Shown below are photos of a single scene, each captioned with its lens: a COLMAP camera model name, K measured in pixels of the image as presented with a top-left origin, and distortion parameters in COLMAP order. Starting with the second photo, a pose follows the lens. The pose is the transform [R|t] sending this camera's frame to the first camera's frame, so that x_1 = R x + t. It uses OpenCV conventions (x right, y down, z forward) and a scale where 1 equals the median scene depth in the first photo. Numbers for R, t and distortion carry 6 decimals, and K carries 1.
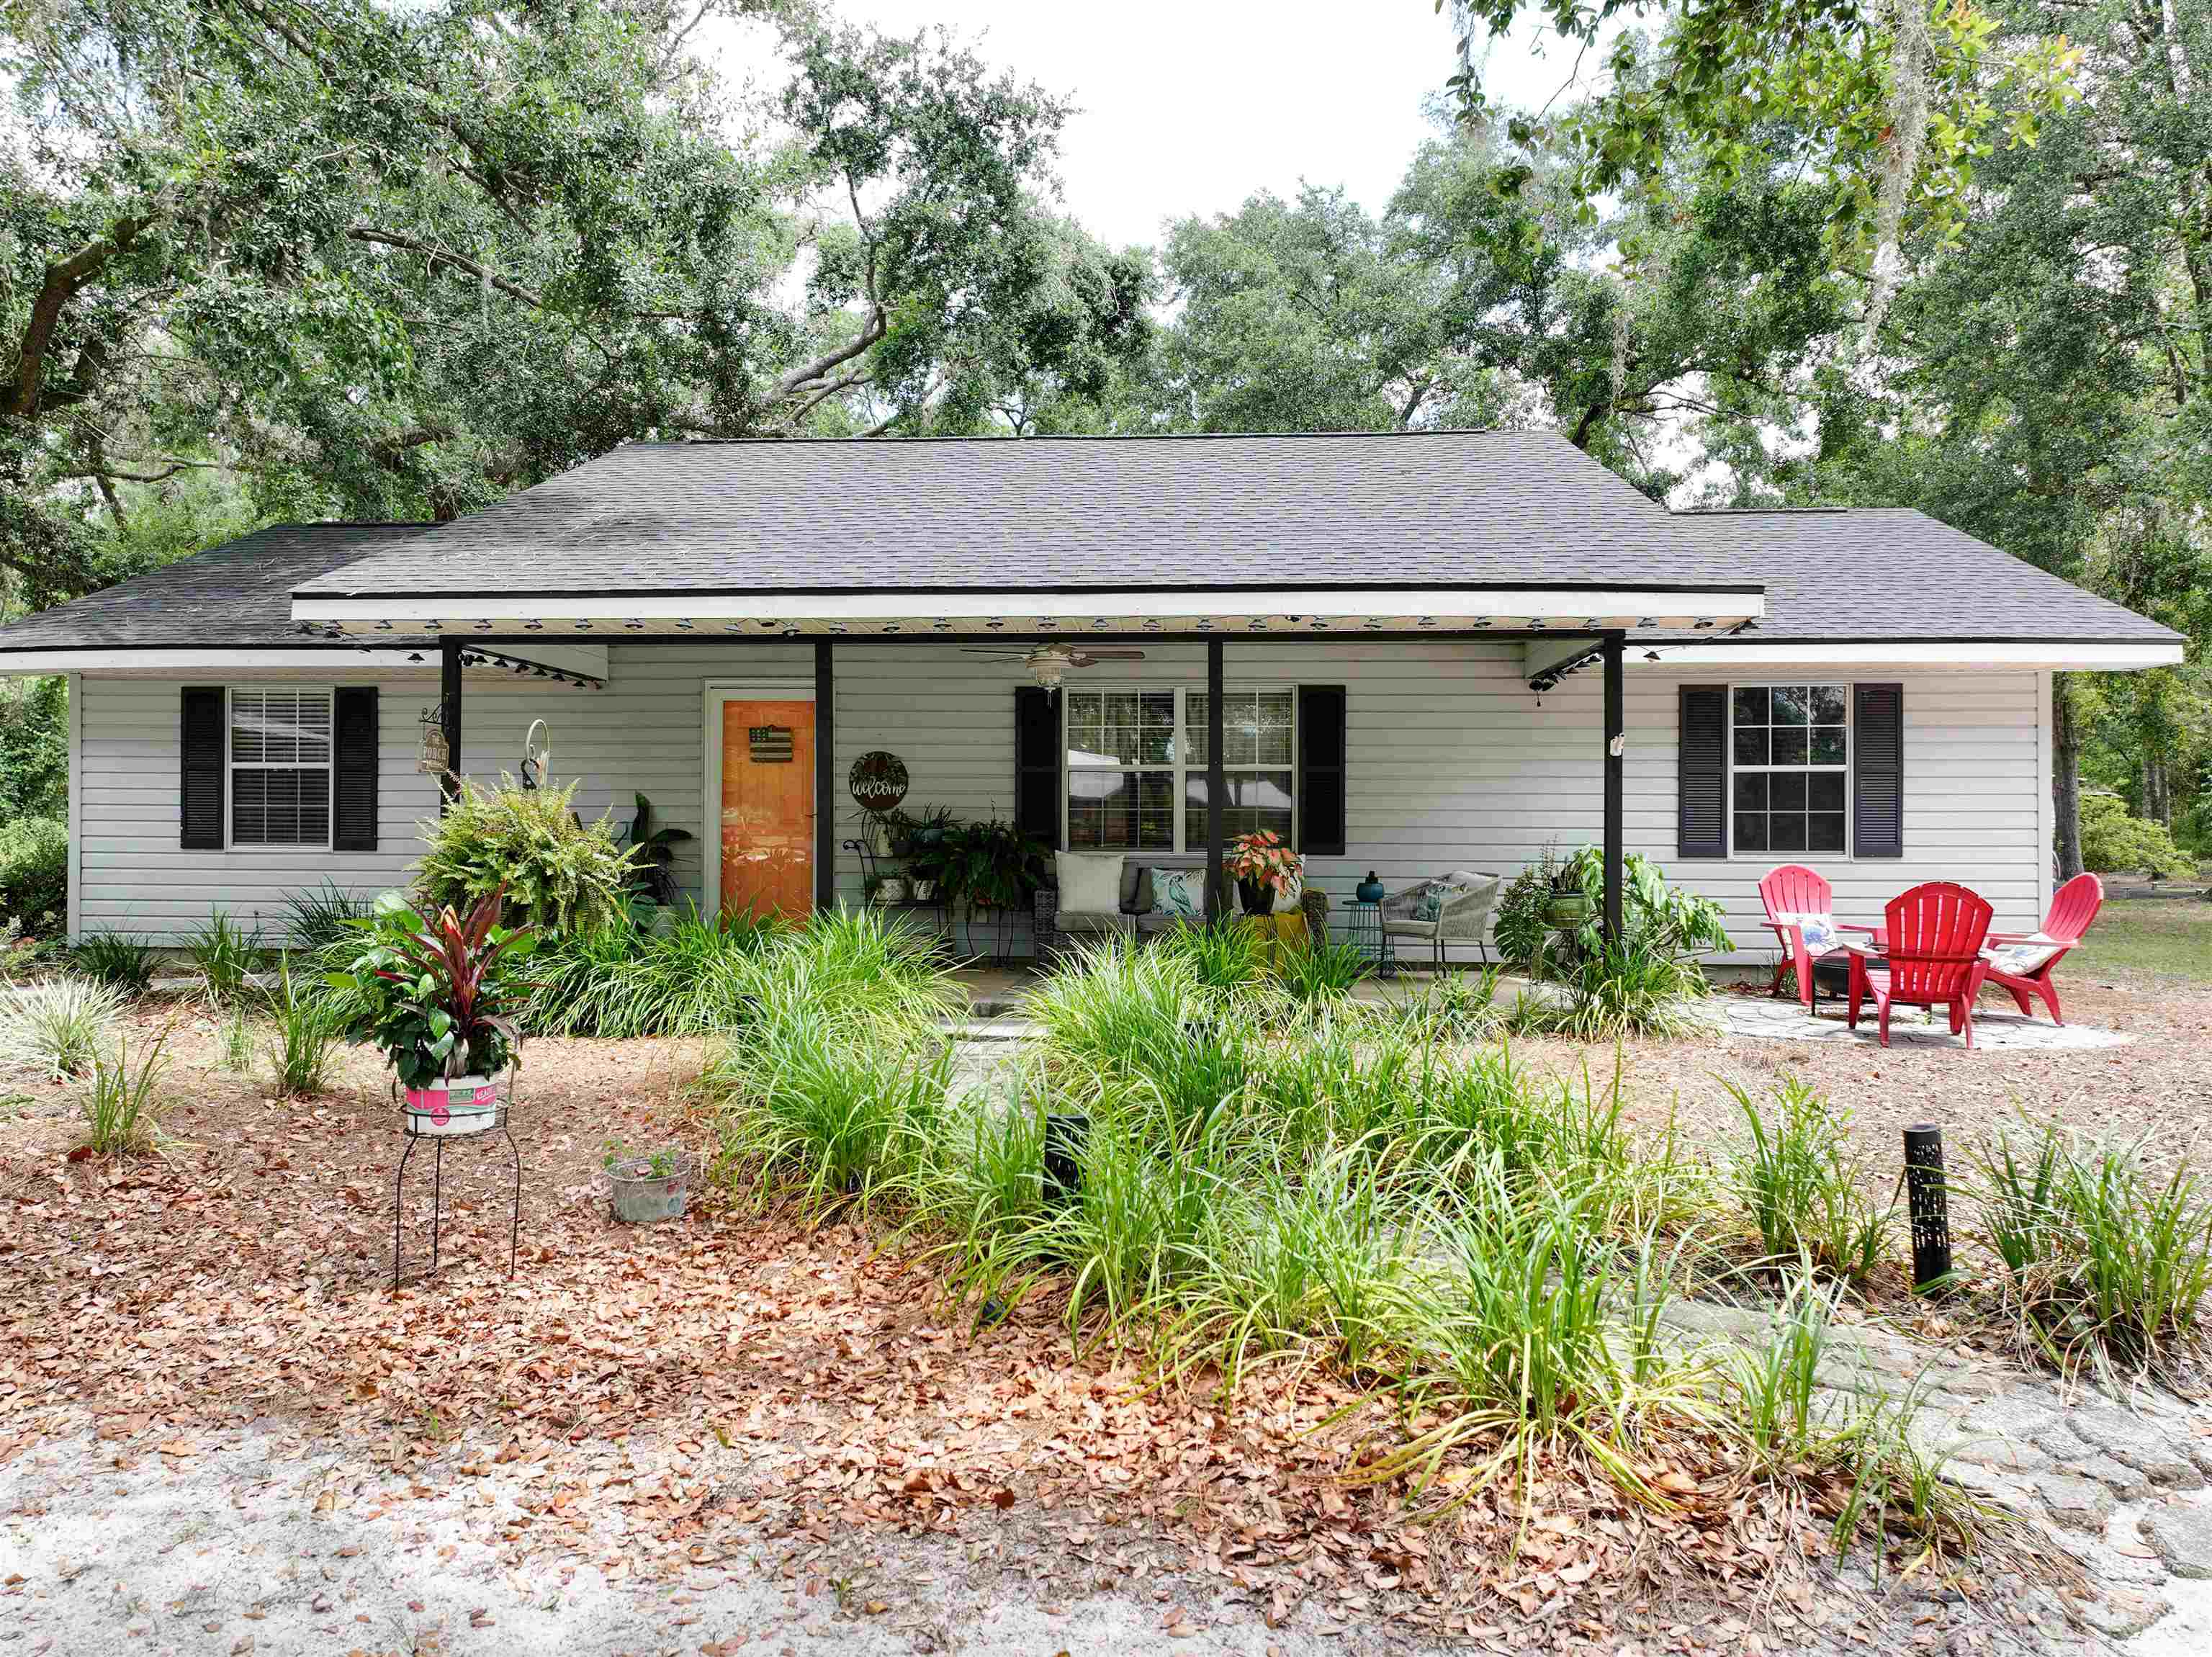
lens RADIAL K [[1554.4, 0, 1113.0], [0, 1554.4, 826.1], [0, 0, 1]] dist [0.006656, 0.004776]
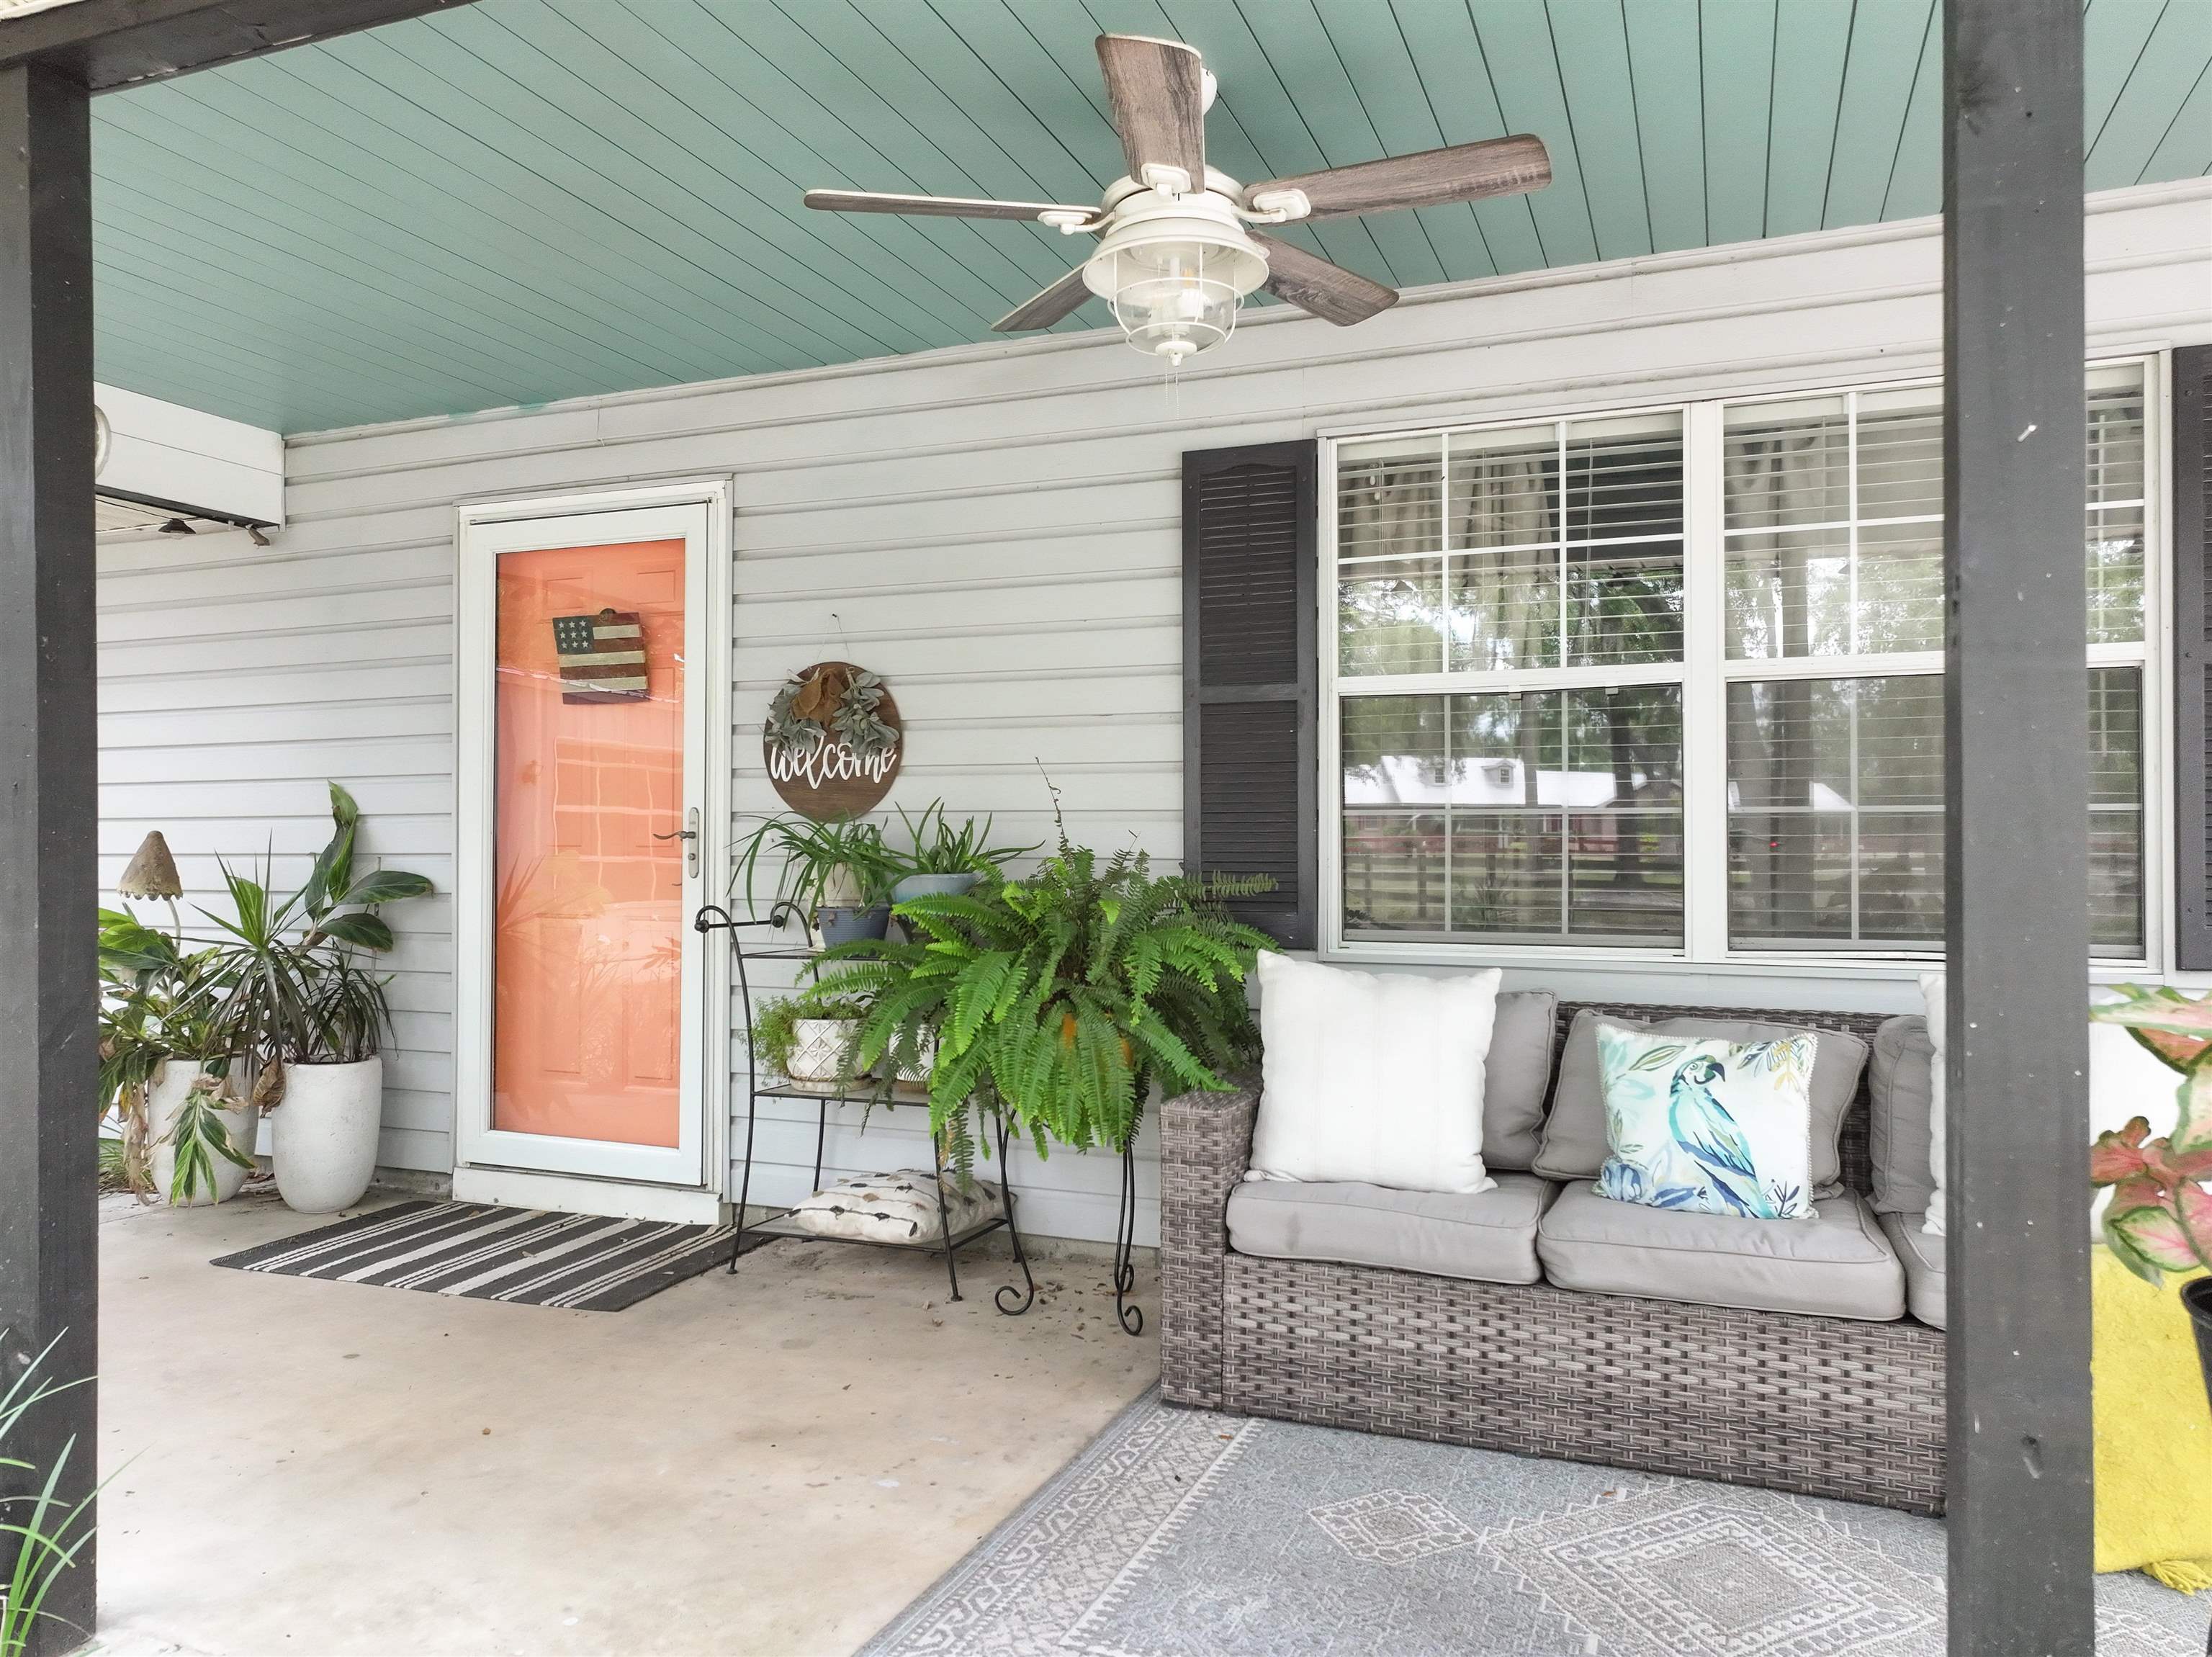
lens RADIAL K [[1554.4, 0, 1104.1], [0, 1554.4, 776.0], [0, 0, 1]] dist [0.006656, 0.004776]
pose [[0.948980, -0.014206, -0.315017, 0.027167], [-0.012992, 0.996375, -0.084071, 0.009405], [0.315069, 0.083874, 0.945355, 0.701031]]
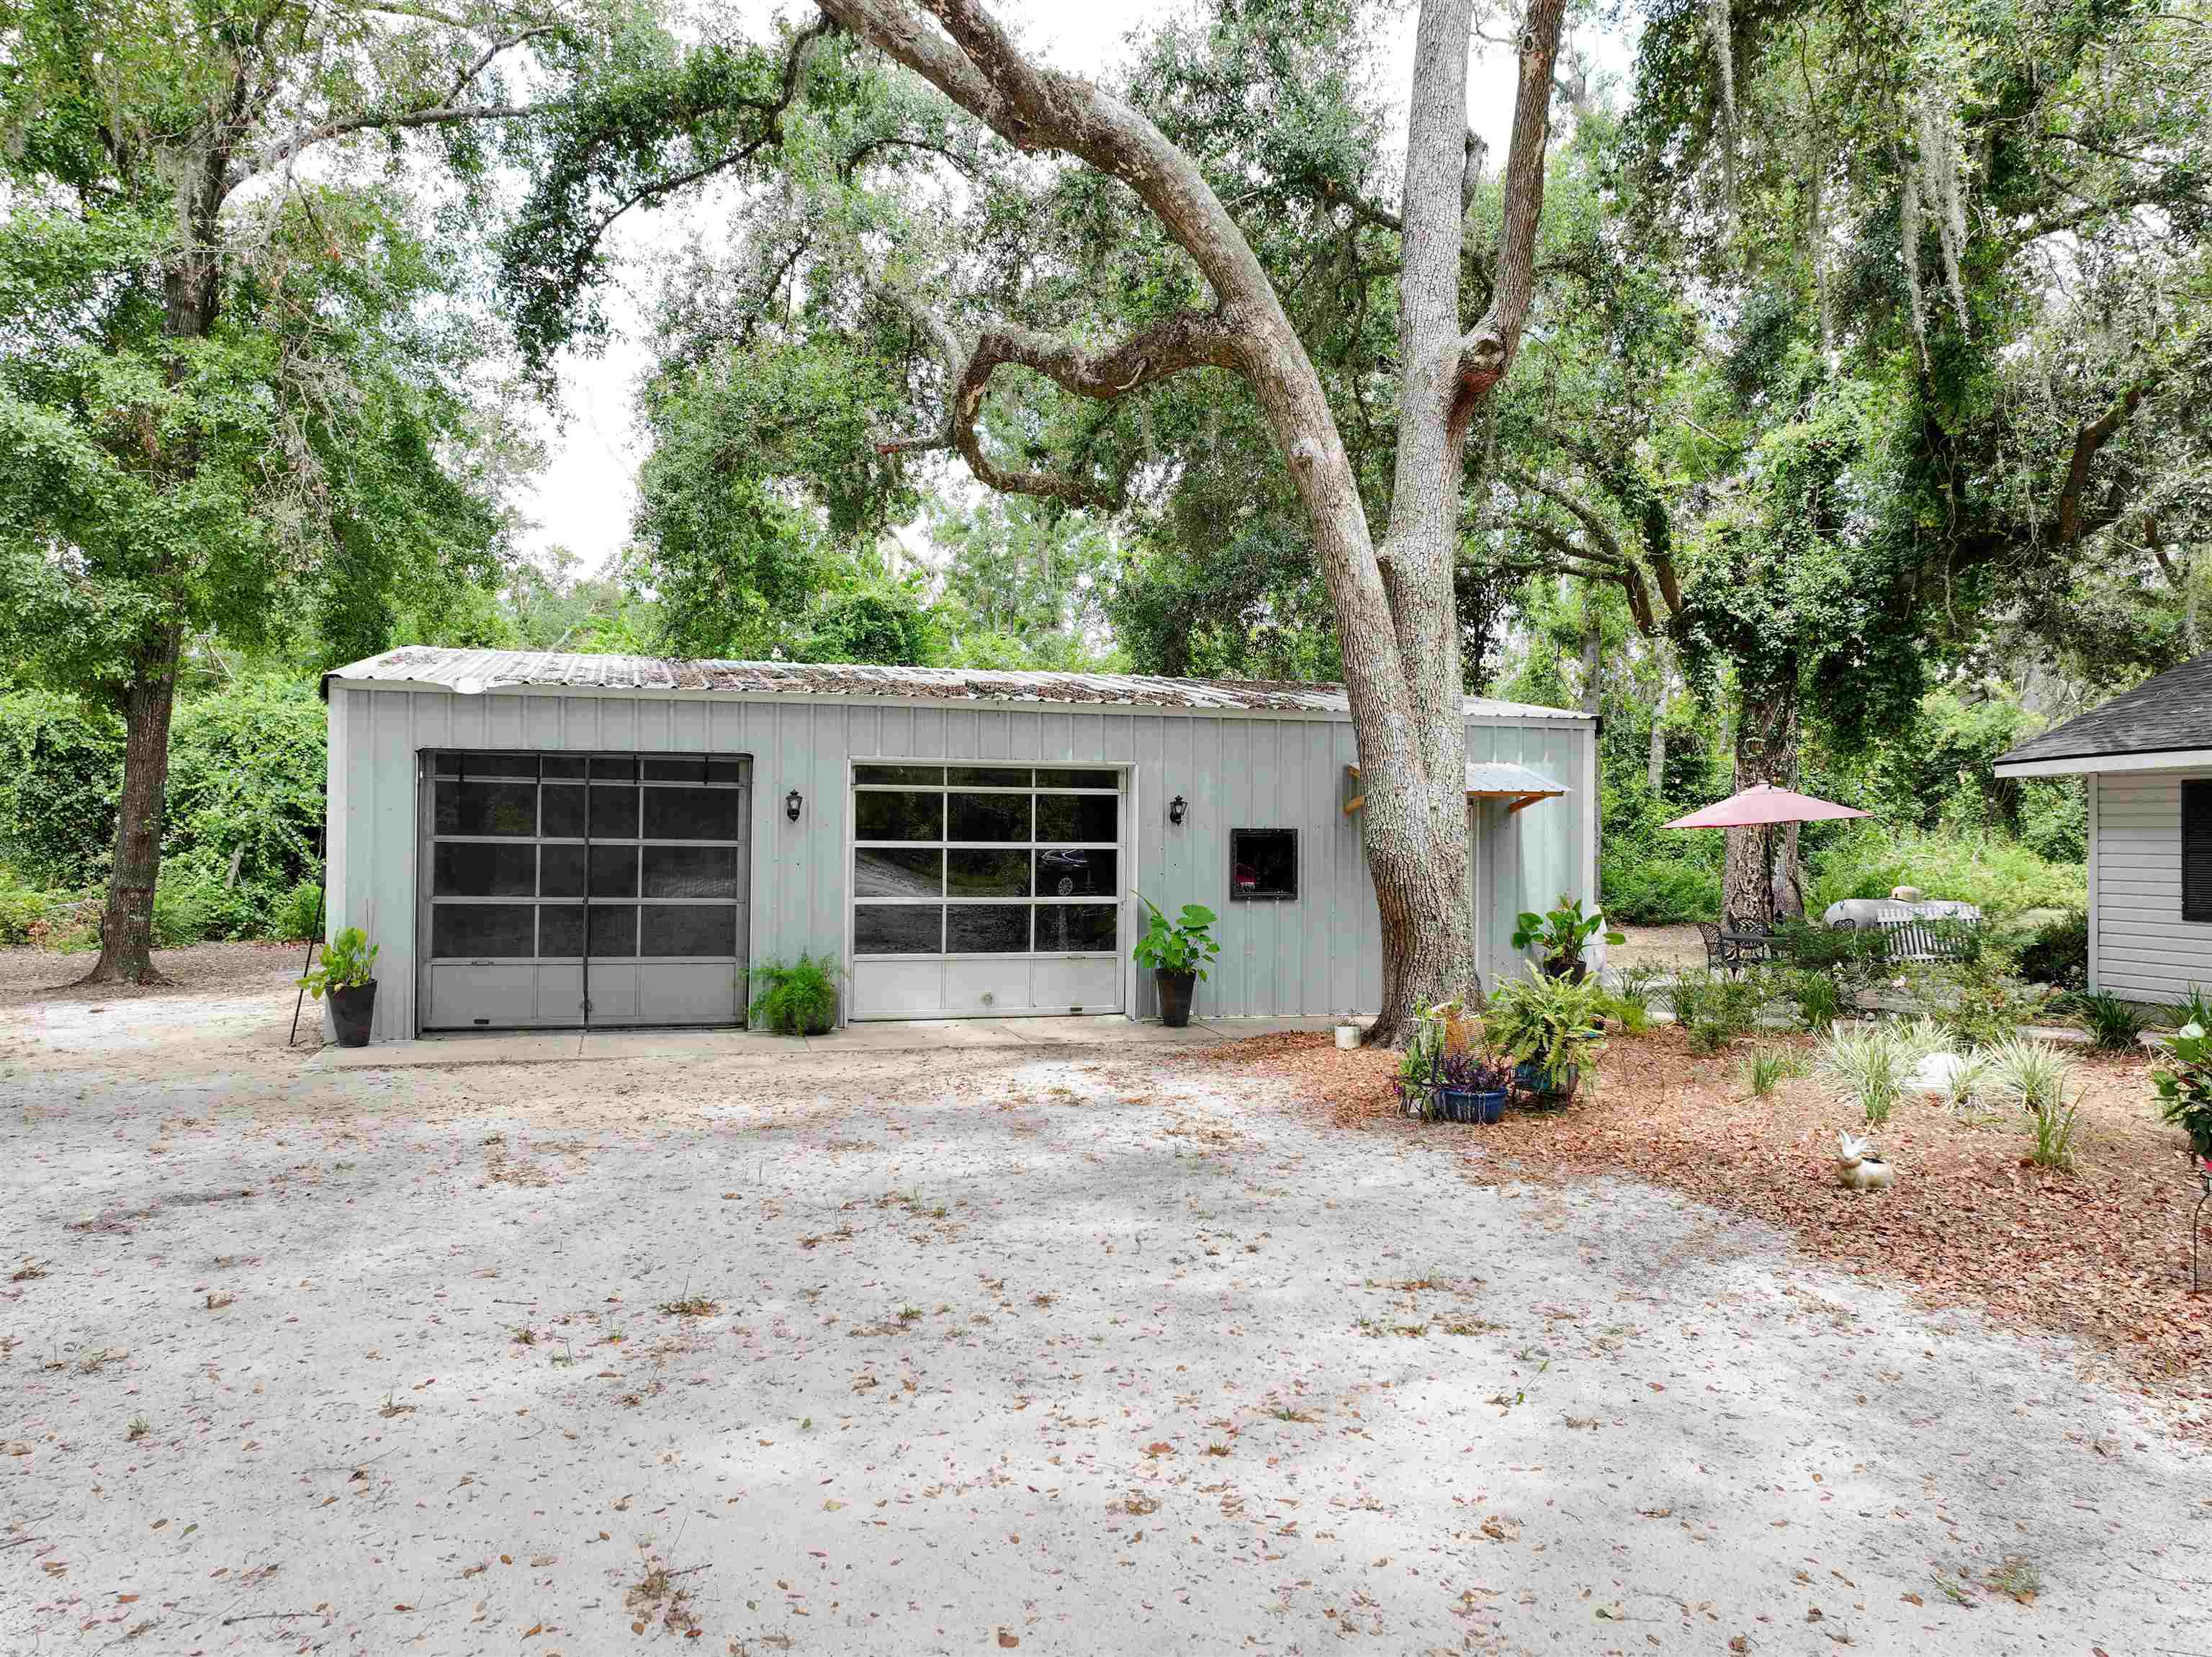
lens RADIAL K [[1554.4, 0, 1108.7], [0, 1554.4, 829.8], [0, 0, 1]] dist [0.006656, 0.004776]
pose [[0.375908, -0.007696, -0.926625, 0.188836], [0.000615, 0.999967, -0.008056, -0.047229], [0.926657, 0.002459, 0.375900, -0.184925]]
